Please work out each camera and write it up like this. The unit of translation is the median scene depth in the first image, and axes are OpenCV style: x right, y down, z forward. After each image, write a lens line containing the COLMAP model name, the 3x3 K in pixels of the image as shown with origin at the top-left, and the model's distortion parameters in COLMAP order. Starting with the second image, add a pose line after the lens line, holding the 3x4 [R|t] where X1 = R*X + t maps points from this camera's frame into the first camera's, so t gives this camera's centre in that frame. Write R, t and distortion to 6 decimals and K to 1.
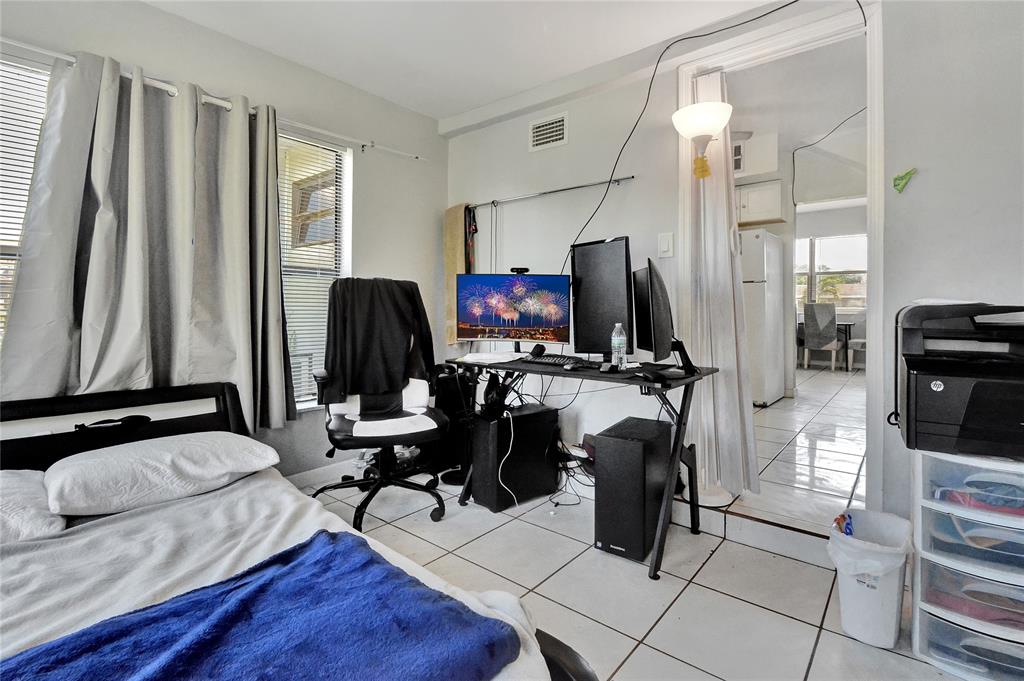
lens RADIAL K [[485.6, 0, 512.1], [0, 485.6, 319.2], [0, 0, 1]] dist [0.001118, -0.000097]
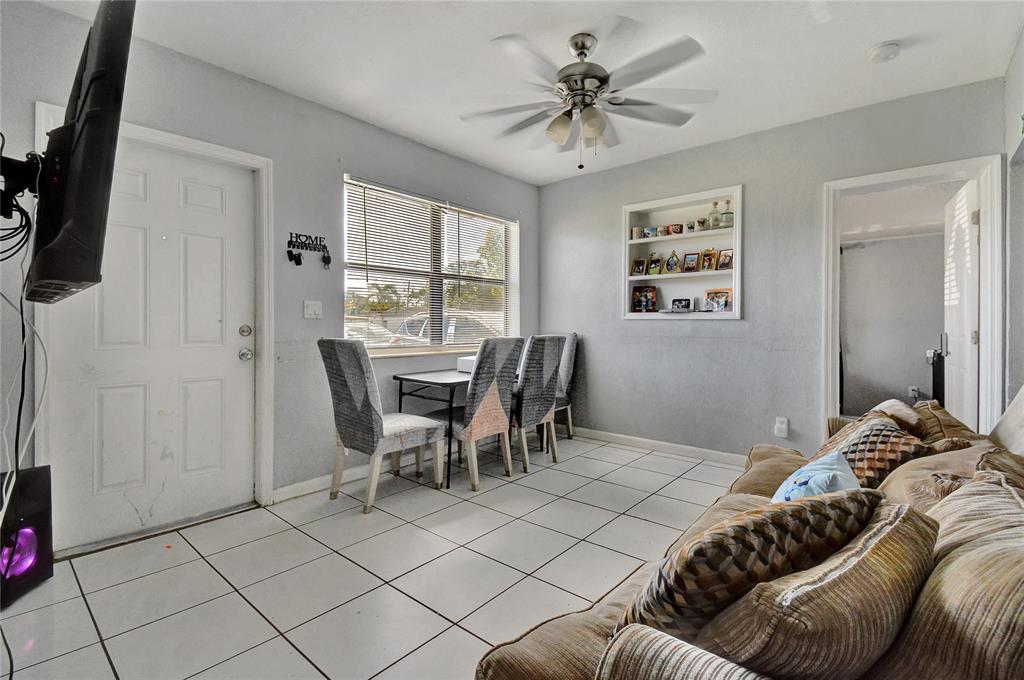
lens RADIAL K [[476.1, 0, 532.3], [0, 476.1, 341.3], [0, 0, 1]] dist [-0.000226, -0.000794]
pose [[0.001071, -0.030323, 0.999540, 0.127561], [0.010588, 0.999484, 0.030310, -0.041264], [-0.999943, 0.010550, 0.001391, 1.000229]]
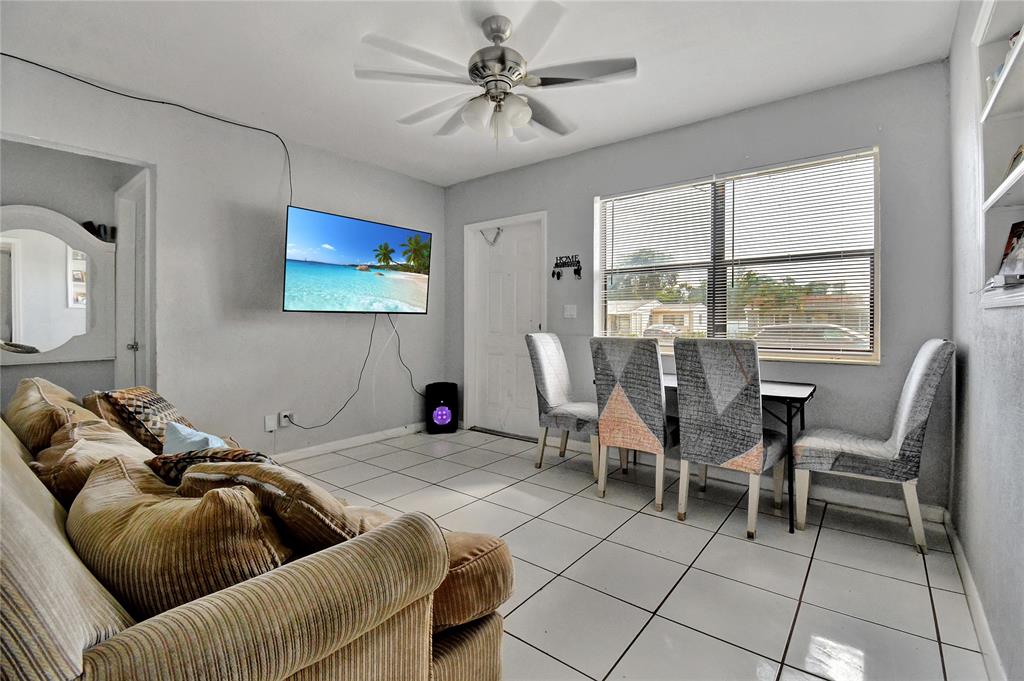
lens RADIAL K [[450.9, 0, 510.5], [0, 450.9, 319.9], [0, 0, 1]] dist [0.000665, 0.000107]
pose [[0.999802, 0.001366, 0.019840, 0.471374], [-0.001058, 0.999878, -0.015558, -0.039987], [-0.019859, 0.015534, 0.999682, 0.665096]]
